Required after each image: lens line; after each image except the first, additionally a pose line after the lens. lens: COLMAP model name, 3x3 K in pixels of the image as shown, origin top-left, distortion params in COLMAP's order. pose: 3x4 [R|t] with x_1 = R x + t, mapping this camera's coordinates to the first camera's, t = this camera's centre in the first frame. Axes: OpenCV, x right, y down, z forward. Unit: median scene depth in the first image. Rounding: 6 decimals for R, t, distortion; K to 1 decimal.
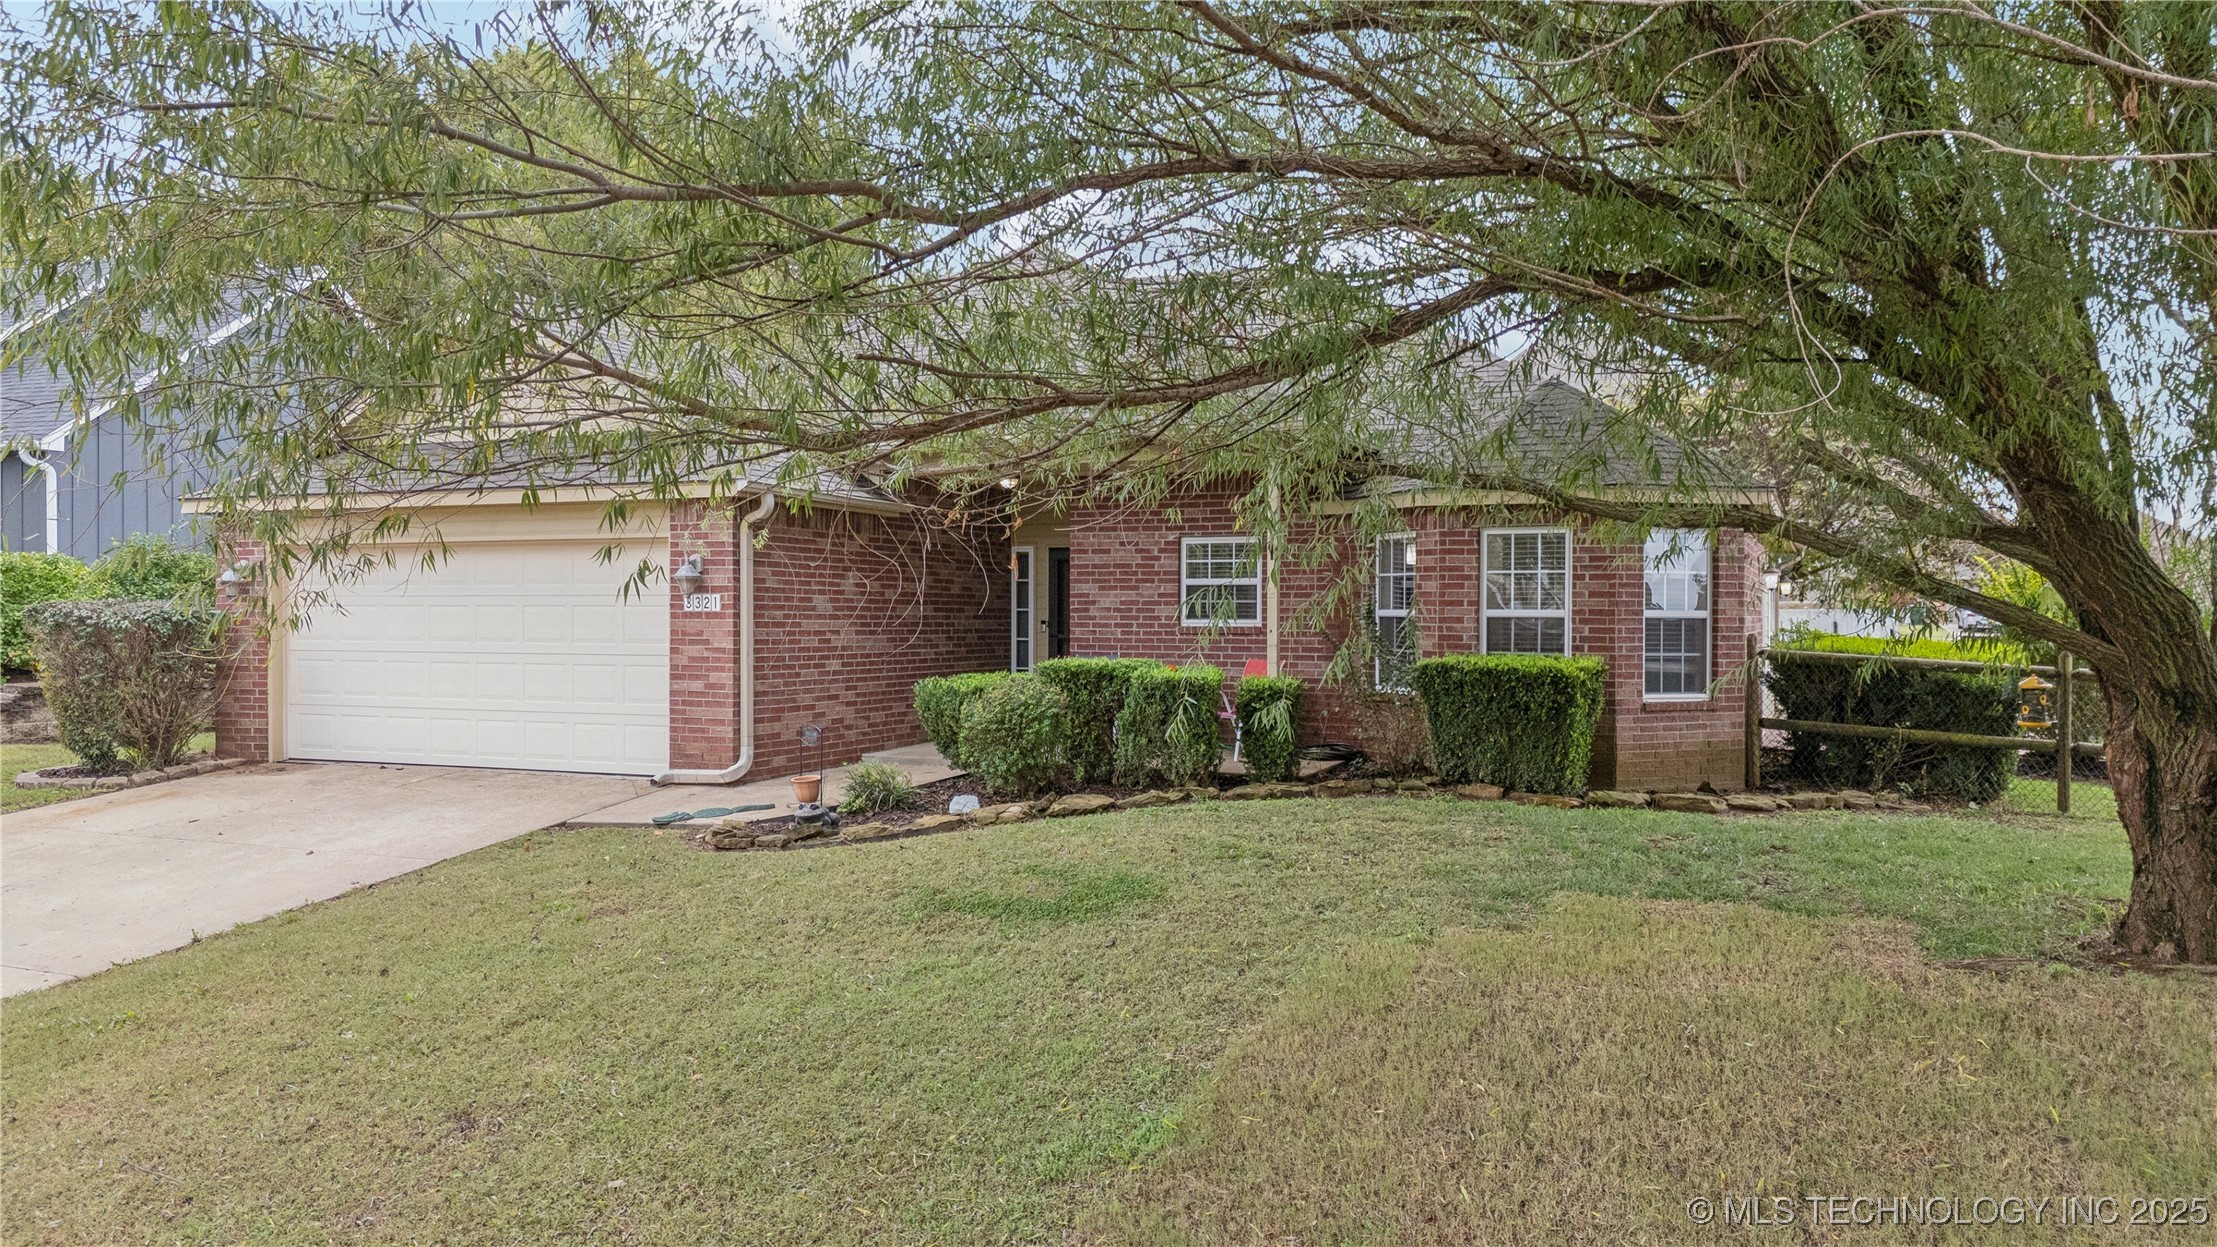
lens RADIAL K [[1480.5, 0, 1108.5], [0, 1480.5, 623.5], [0, 0, 1]] dist [0.053777, -0.000063]
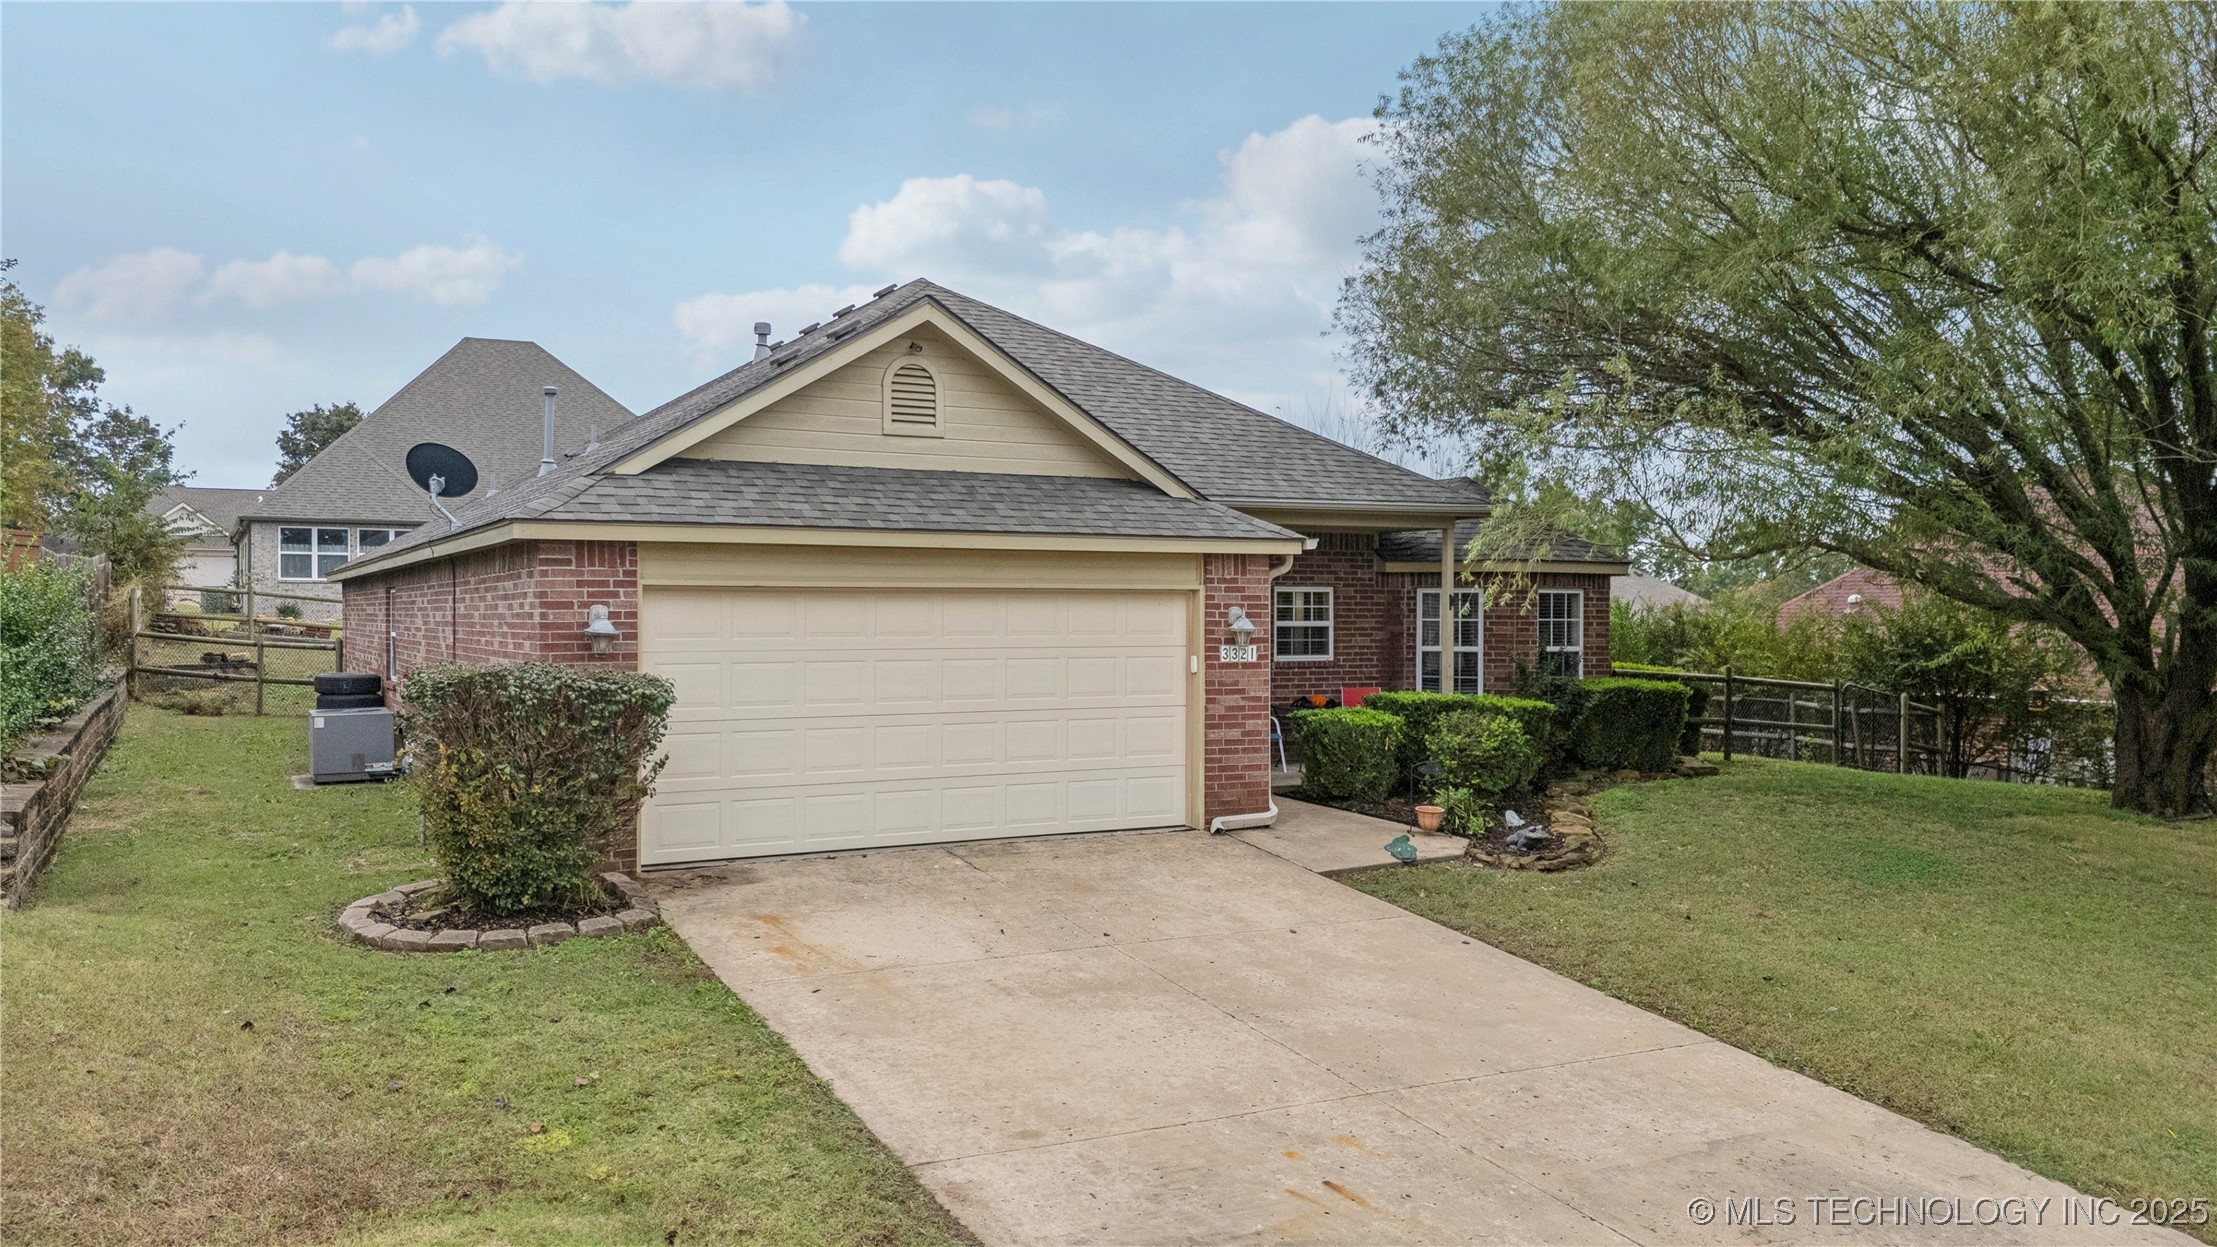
lens RADIAL K [[1480.5, 0, 1108.5], [0, 1480.5, 623.5], [0, 0, 1]] dist [0.053777, -0.000063]
pose [[0.674426, -0.005621, 0.738321, -1.014513], [0.008328, 0.999965, 0.000006, -0.033102], [-0.738296, 0.006144, 0.674449, 0.340929]]
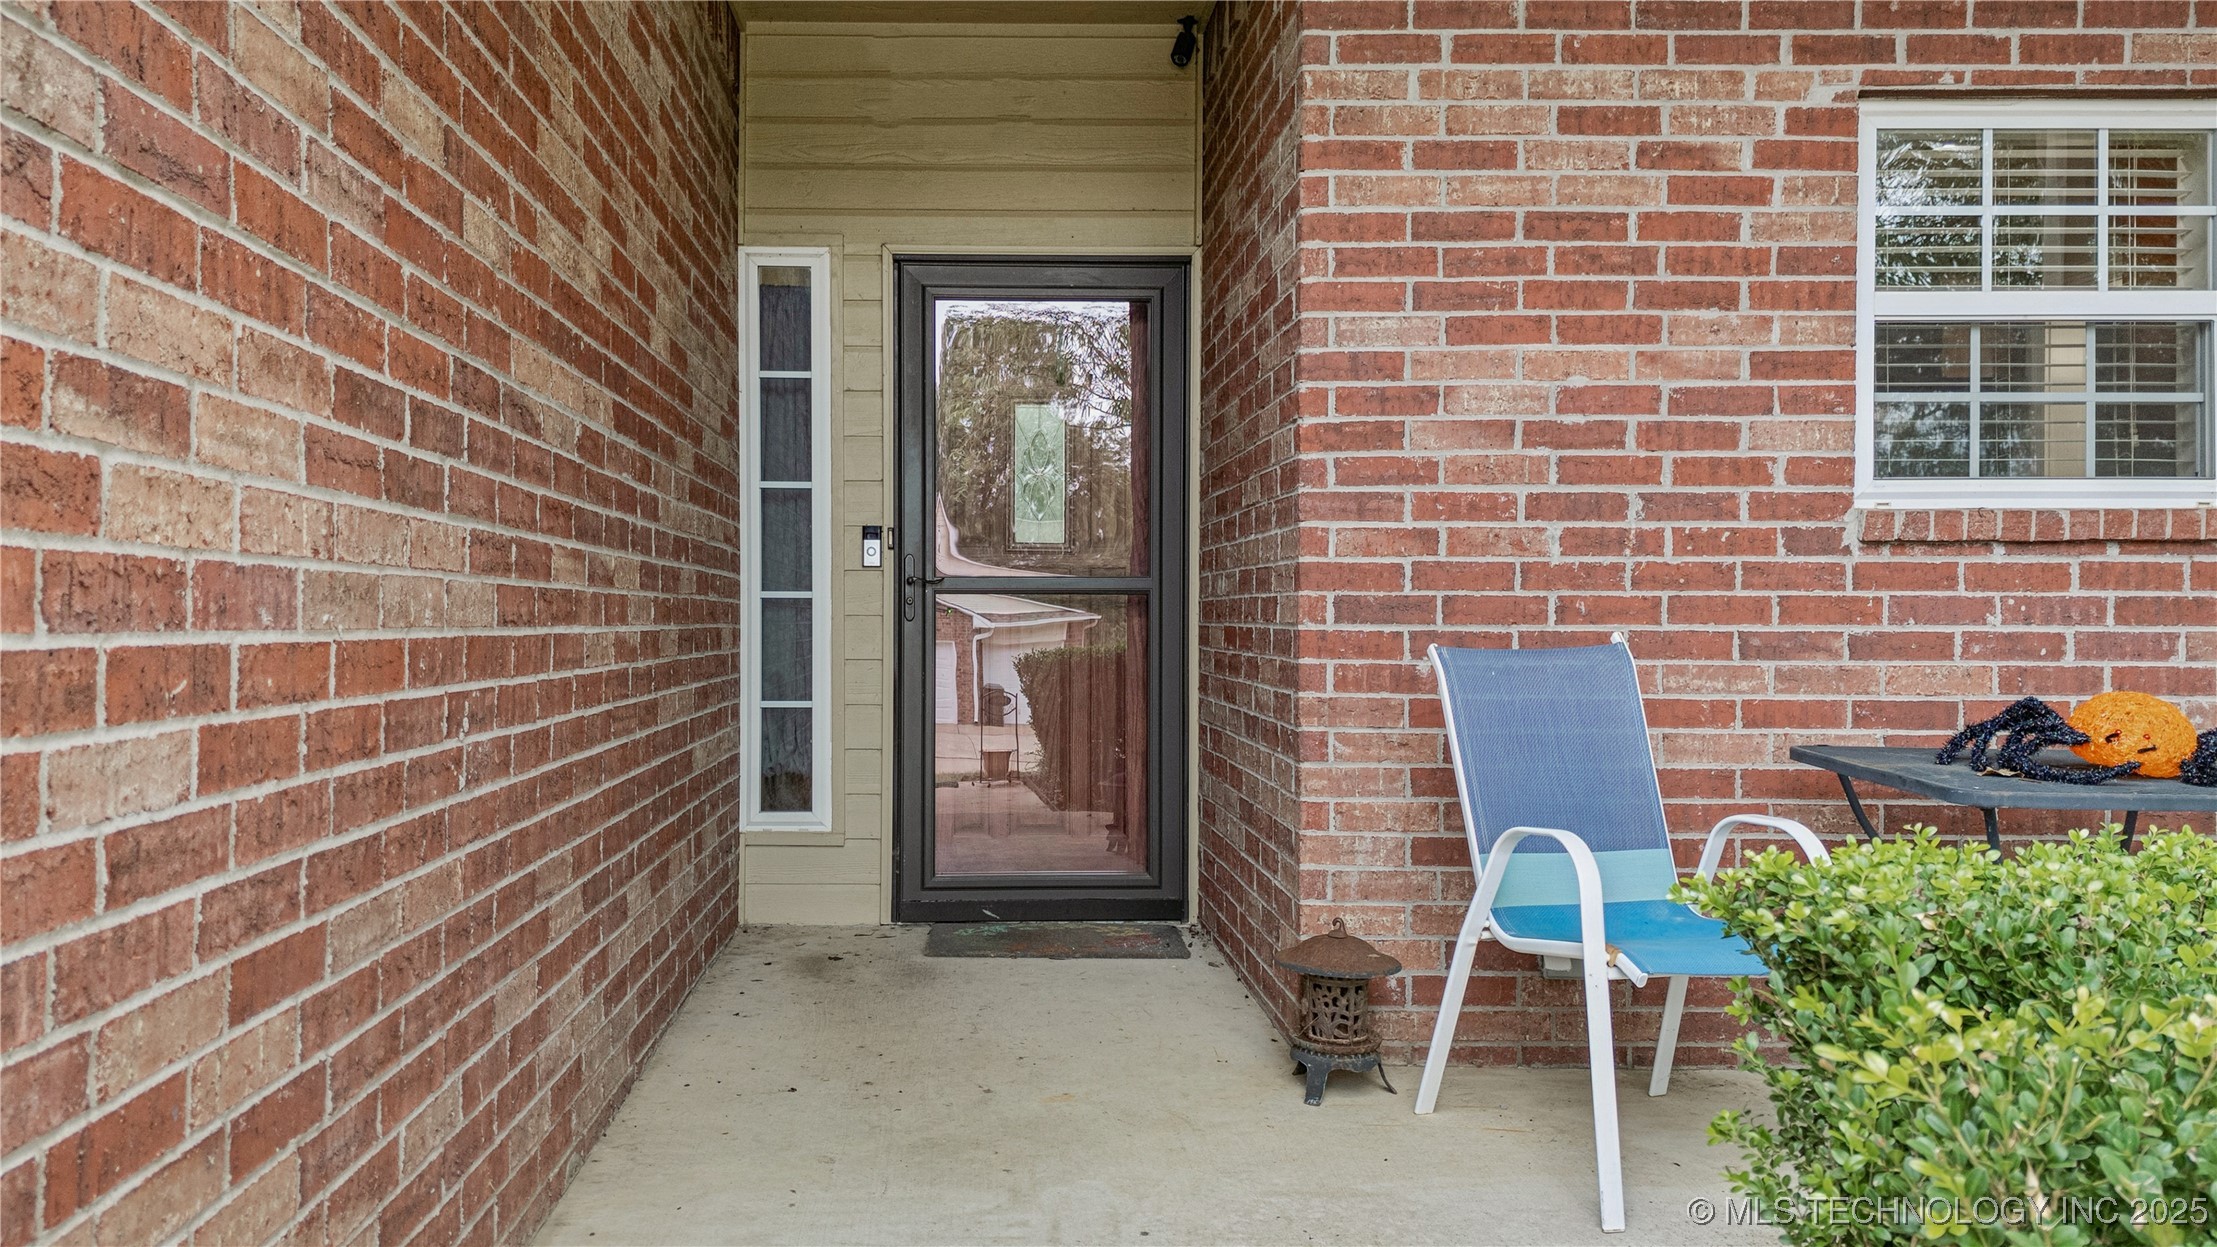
lens RADIAL K [[1760.7, 0, 1051.4], [0, 1760.7, 628.4], [0, 0, 1]] dist [0.009822, 0.003145]
pose [[0.922745, -0.007138, 0.385345, -0.179731], [0.005344, 0.999969, 0.005729, 0.019370], [-0.385374, -0.003227, 0.922755, 0.908541]]
